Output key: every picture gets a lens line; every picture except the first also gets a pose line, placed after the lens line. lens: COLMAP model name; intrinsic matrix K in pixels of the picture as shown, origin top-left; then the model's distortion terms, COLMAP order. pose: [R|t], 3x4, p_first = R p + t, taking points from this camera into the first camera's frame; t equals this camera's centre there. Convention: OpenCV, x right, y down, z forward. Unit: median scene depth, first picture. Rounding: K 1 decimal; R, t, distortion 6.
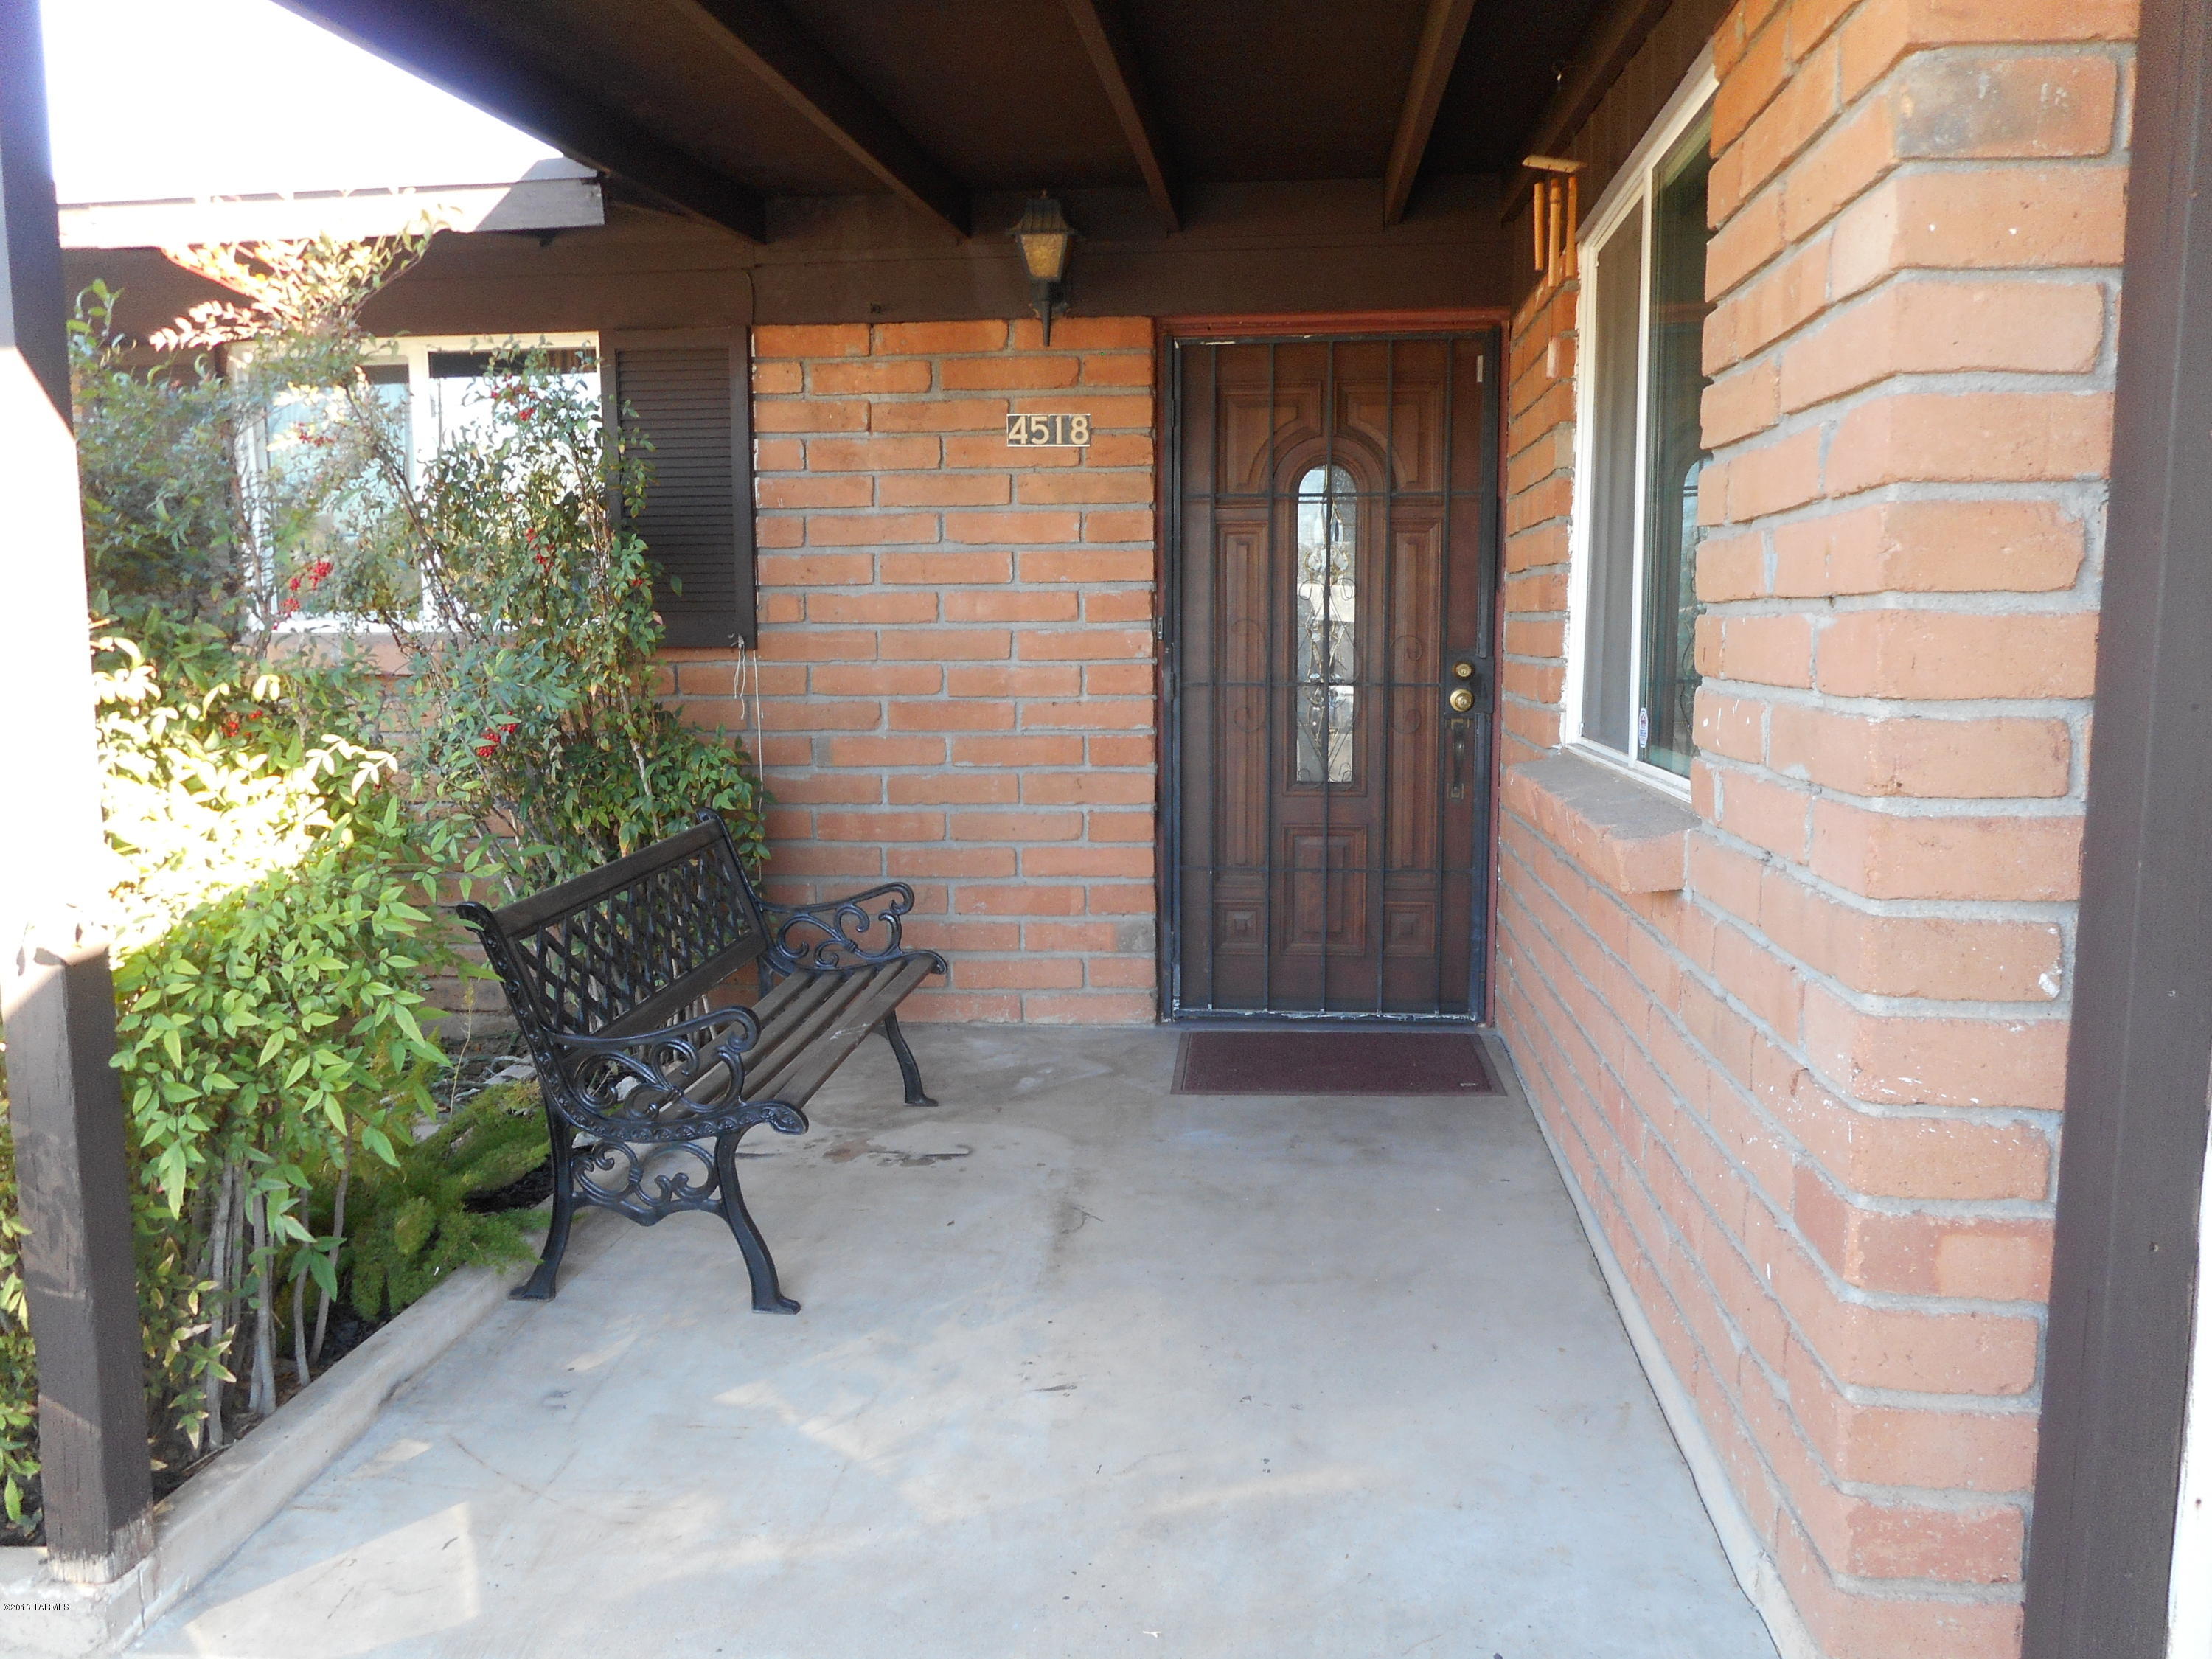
lens RADIAL K [[1627.8, 0, 1106.0], [0, 1627.8, 829.5], [0, 0, 1]] dist [0.000244, -0.003869]
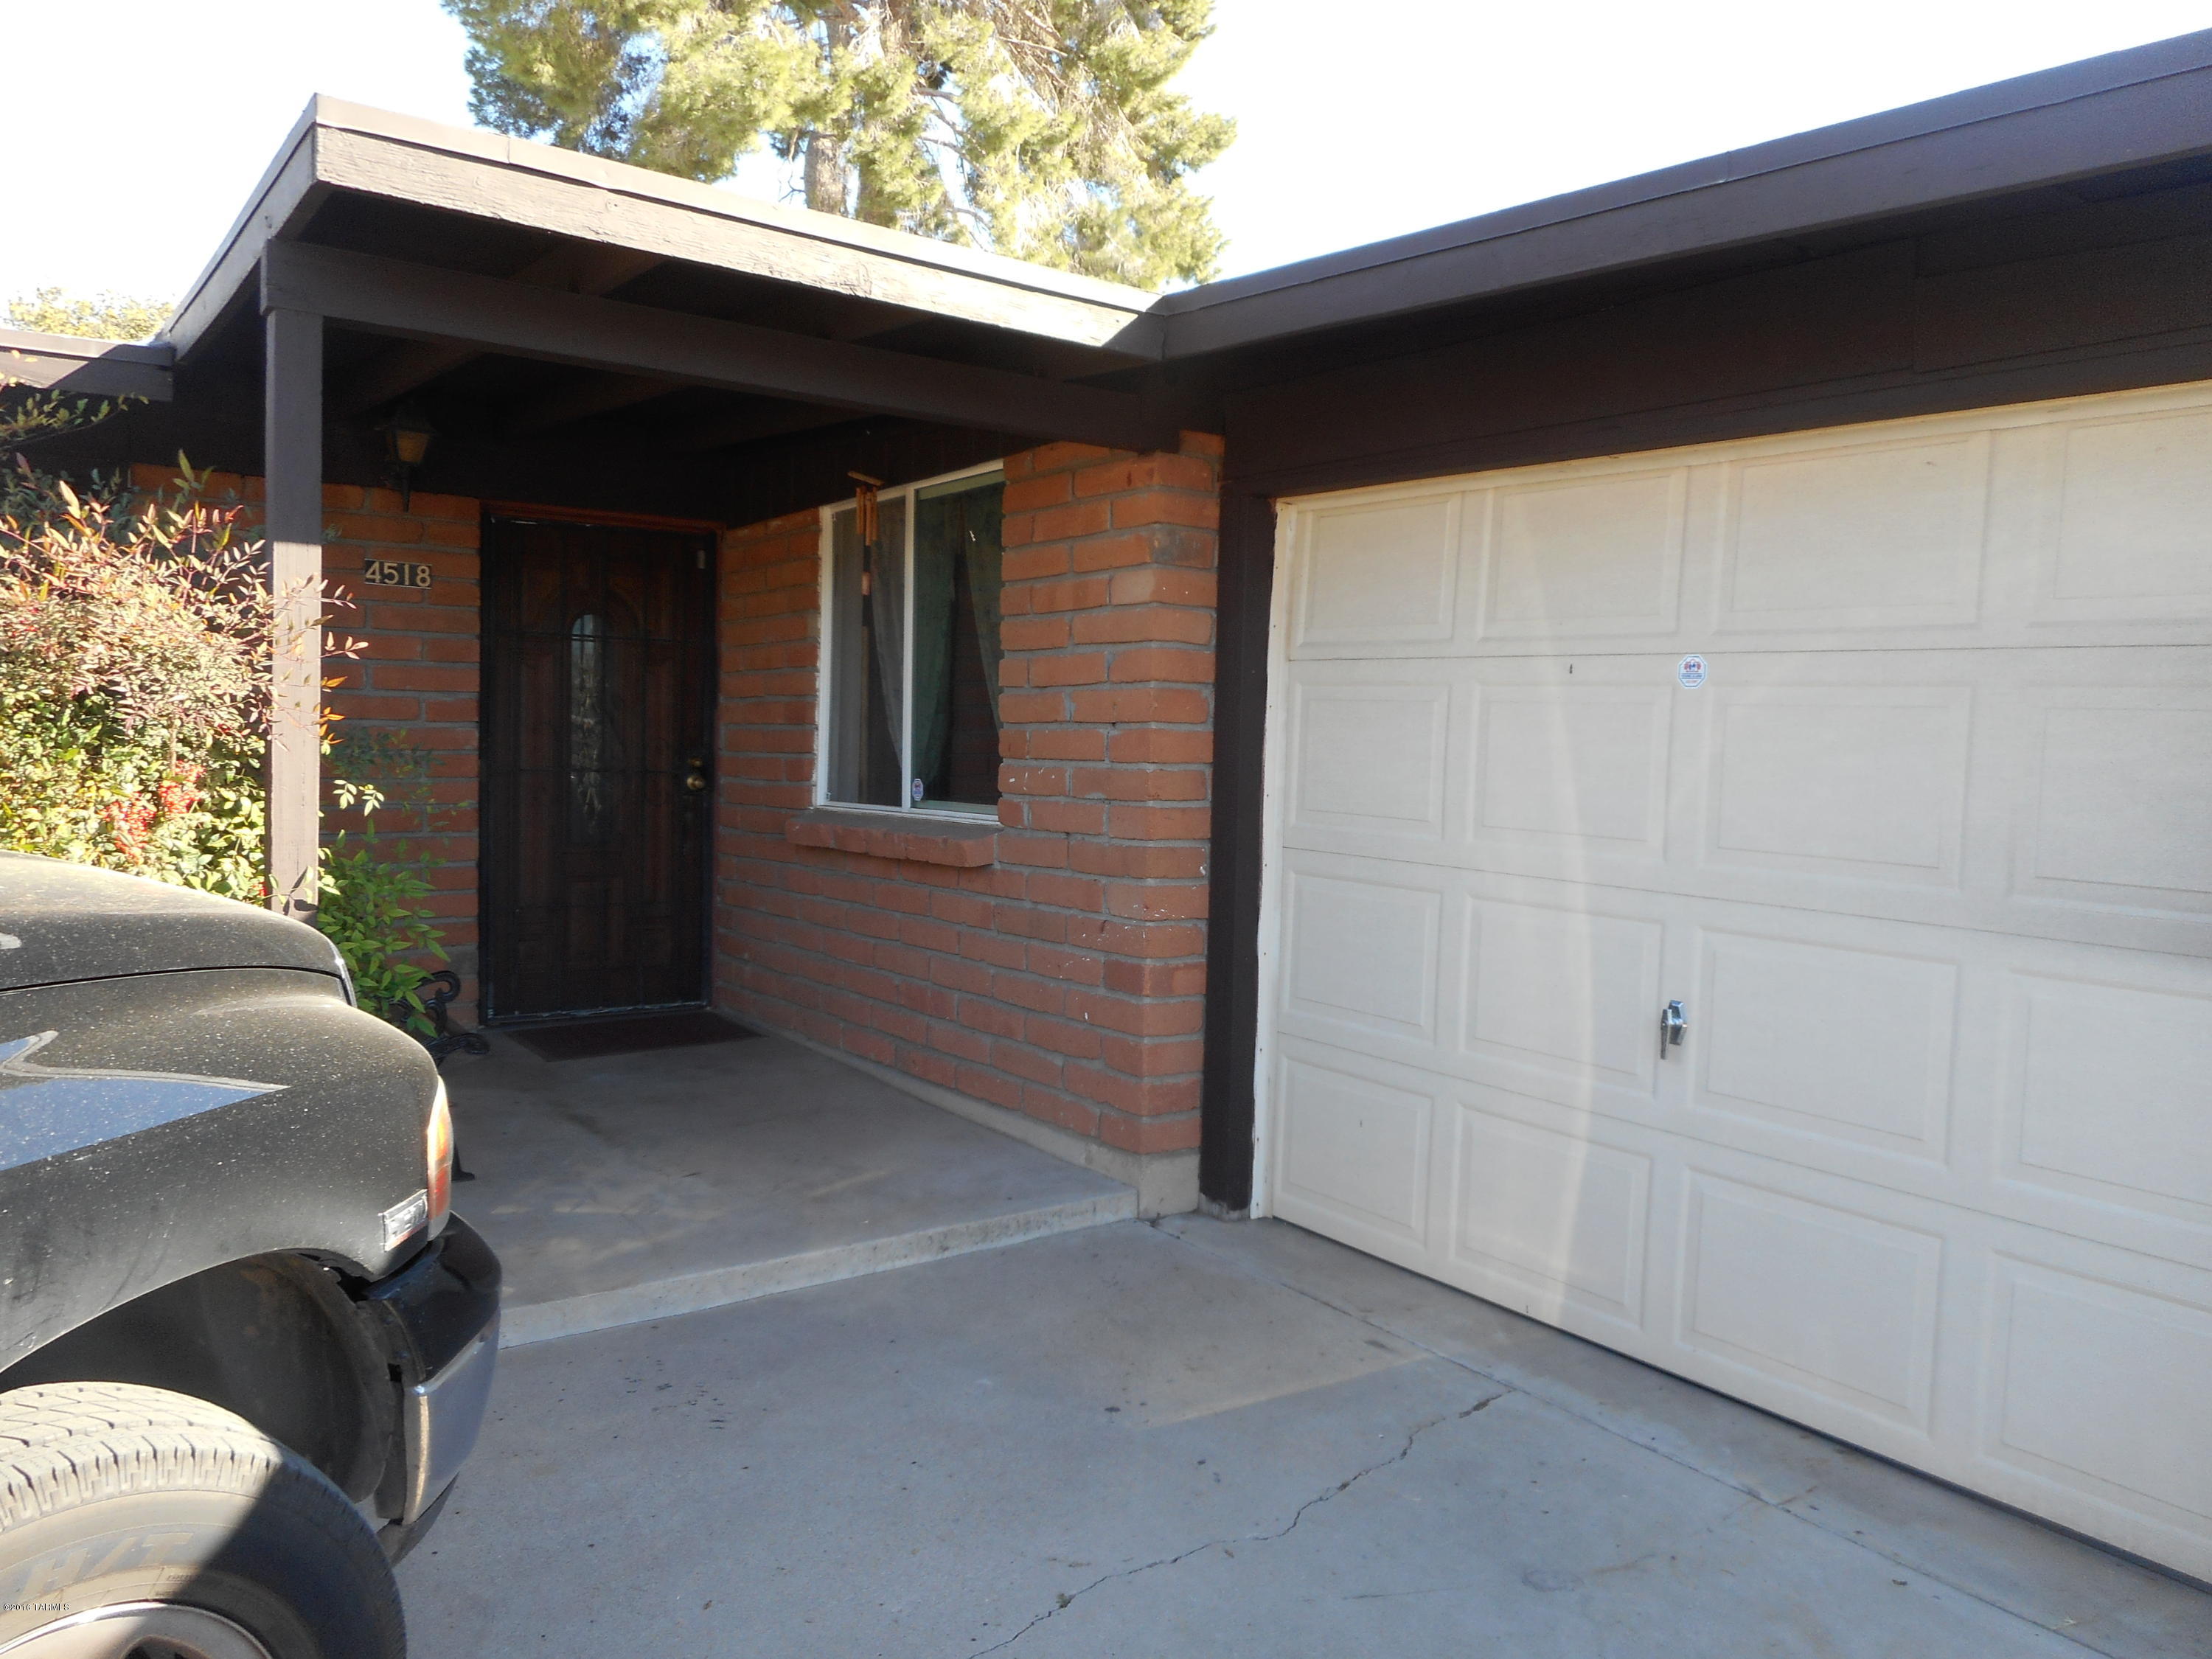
lens RADIAL K [[1566.4, 0, 1104.6], [0, 1566.4, 867.4], [0, 0, 1]] dist [-0.059931, -0.000099]
pose [[0.749438, -0.025861, 0.661569, -0.784063], [0.055535, 0.998171, -0.023892, 0.090226], [-0.659741, 0.054646, 0.749503, -0.516641]]
